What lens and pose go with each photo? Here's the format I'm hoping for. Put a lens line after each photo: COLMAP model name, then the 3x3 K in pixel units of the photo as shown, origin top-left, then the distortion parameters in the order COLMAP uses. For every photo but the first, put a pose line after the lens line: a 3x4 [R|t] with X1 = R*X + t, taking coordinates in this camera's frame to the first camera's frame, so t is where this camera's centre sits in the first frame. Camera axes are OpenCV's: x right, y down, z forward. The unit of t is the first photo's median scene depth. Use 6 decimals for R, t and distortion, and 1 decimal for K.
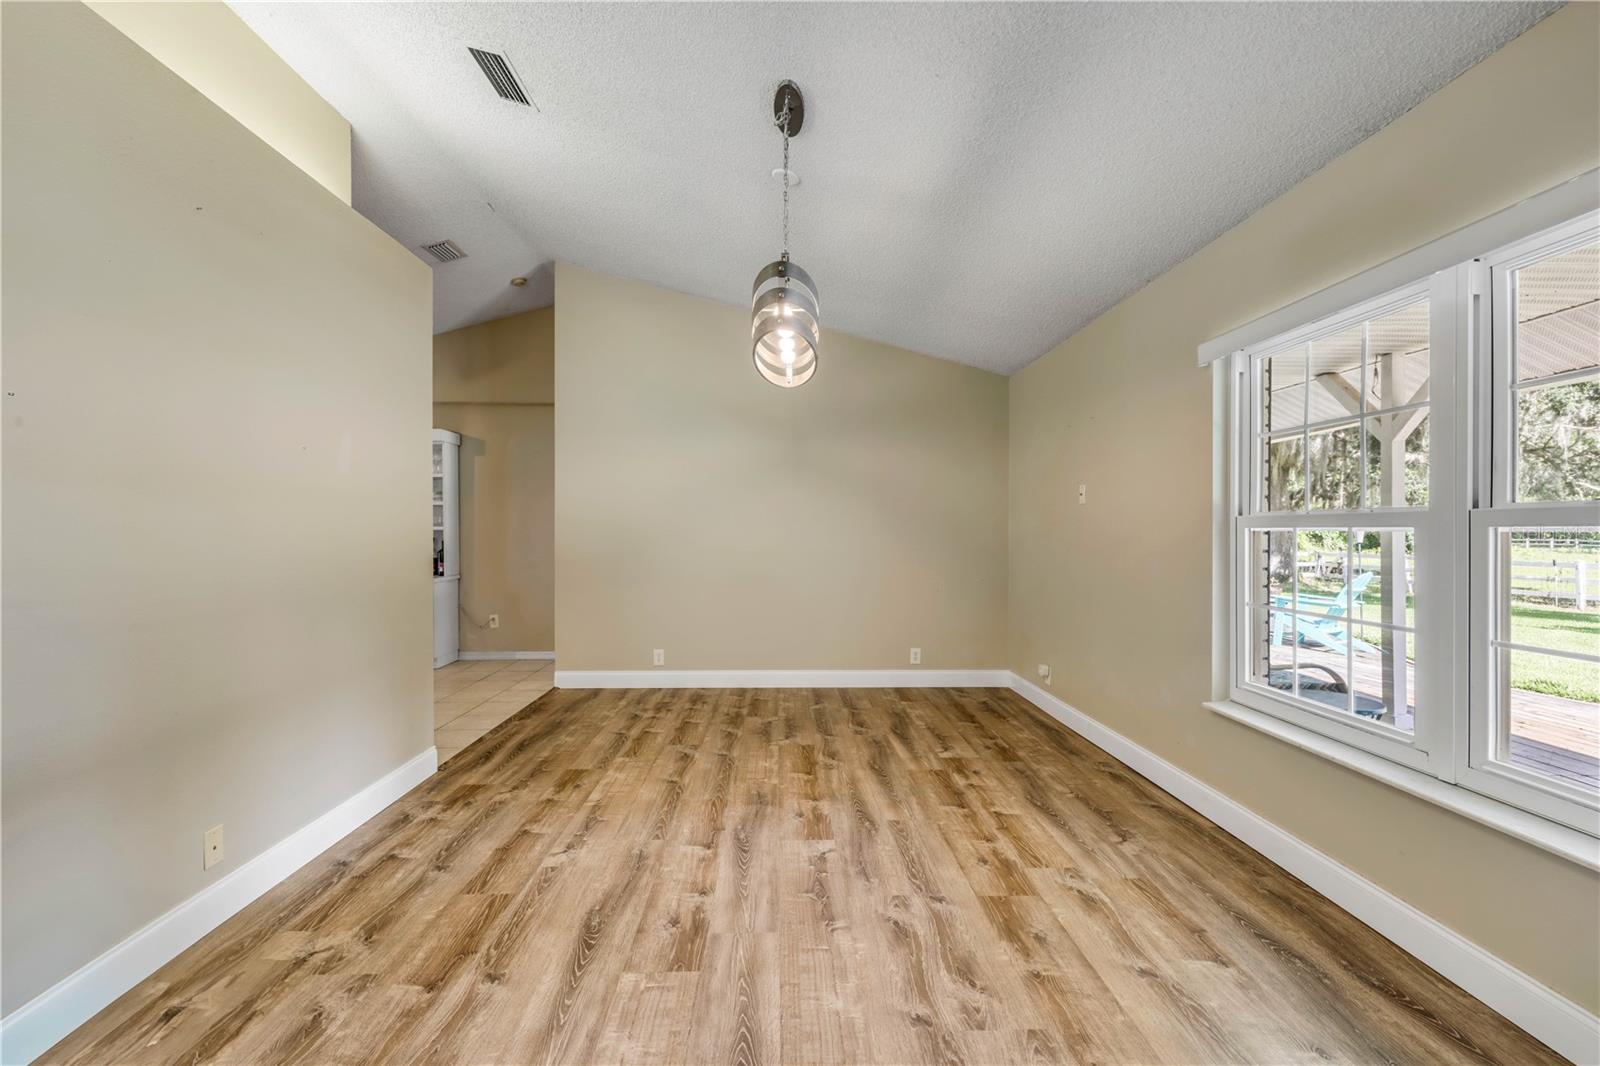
lens RADIAL K [[671.6, 0, 797.9], [0, 671.6, 531.4], [0, 0, 1]] dist [0.001318, -0.000119]
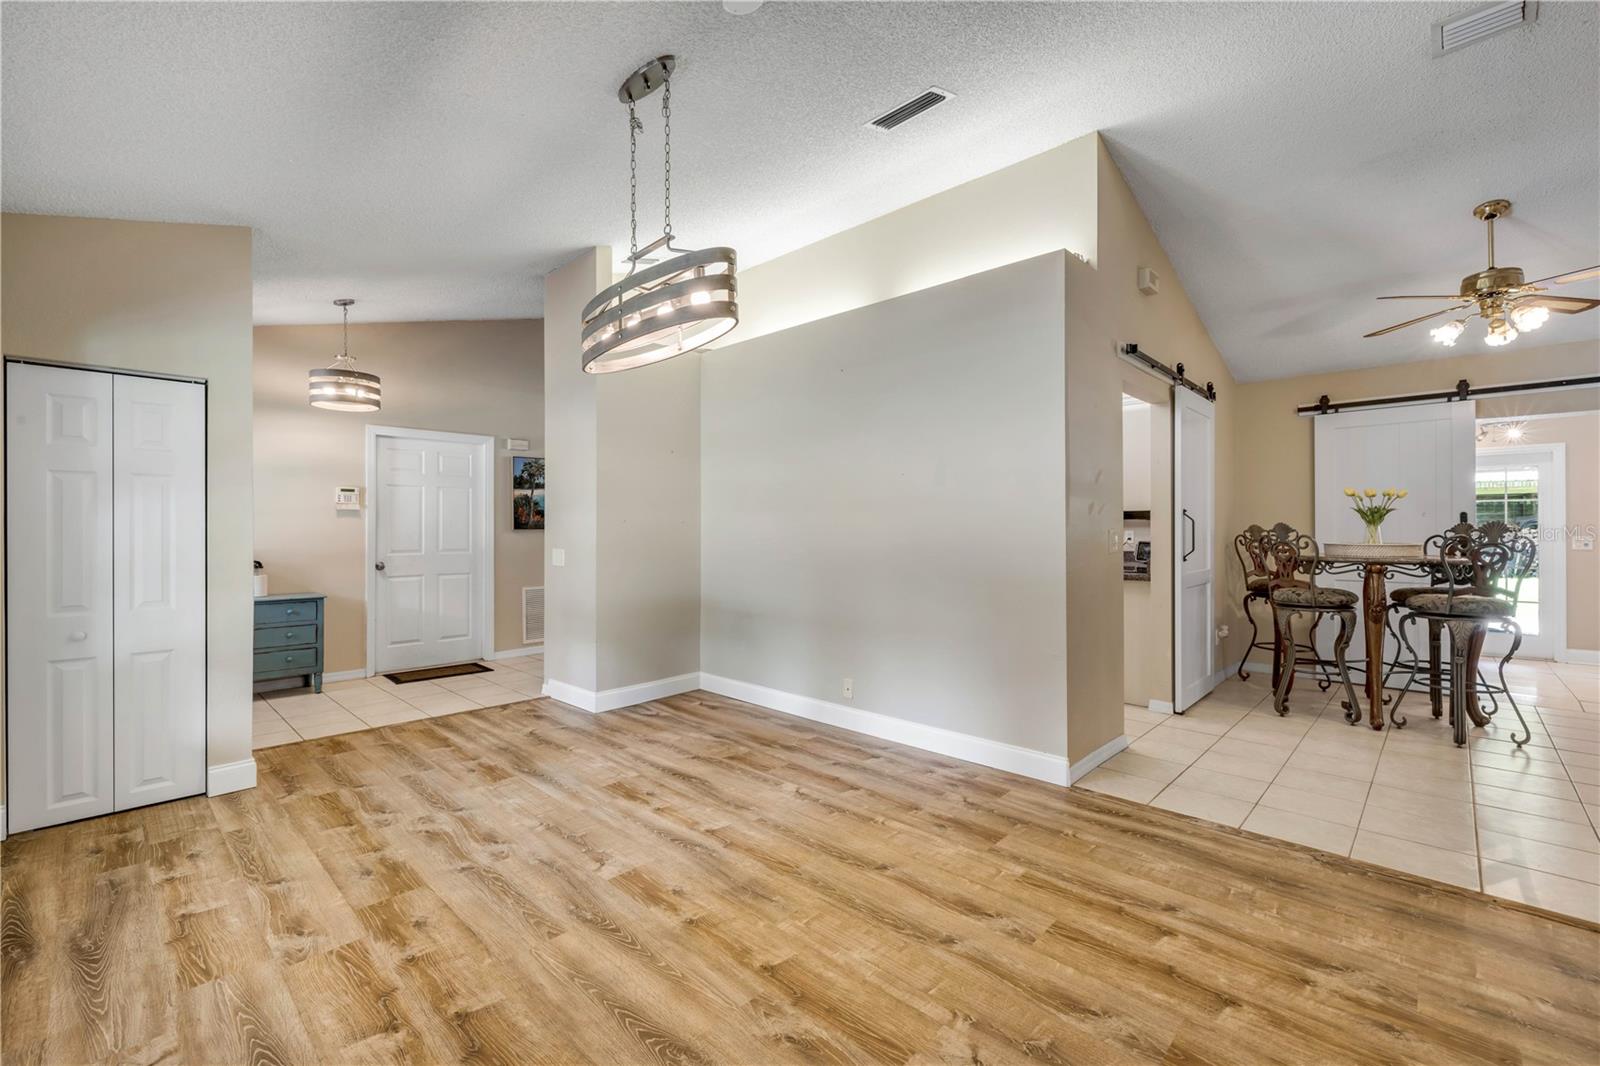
lens RADIAL K [[671.6, 0, 796.0], [0, 671.6, 532.4], [0, 0, 1]] dist [0.001318, -0.000119]
pose [[-0.710661, 0.004334, -0.703522, 0.507359], [0.001918, 0.999989, 0.004223, -0.000857], [0.703532, 0.001651, -0.710661, 1.843138]]
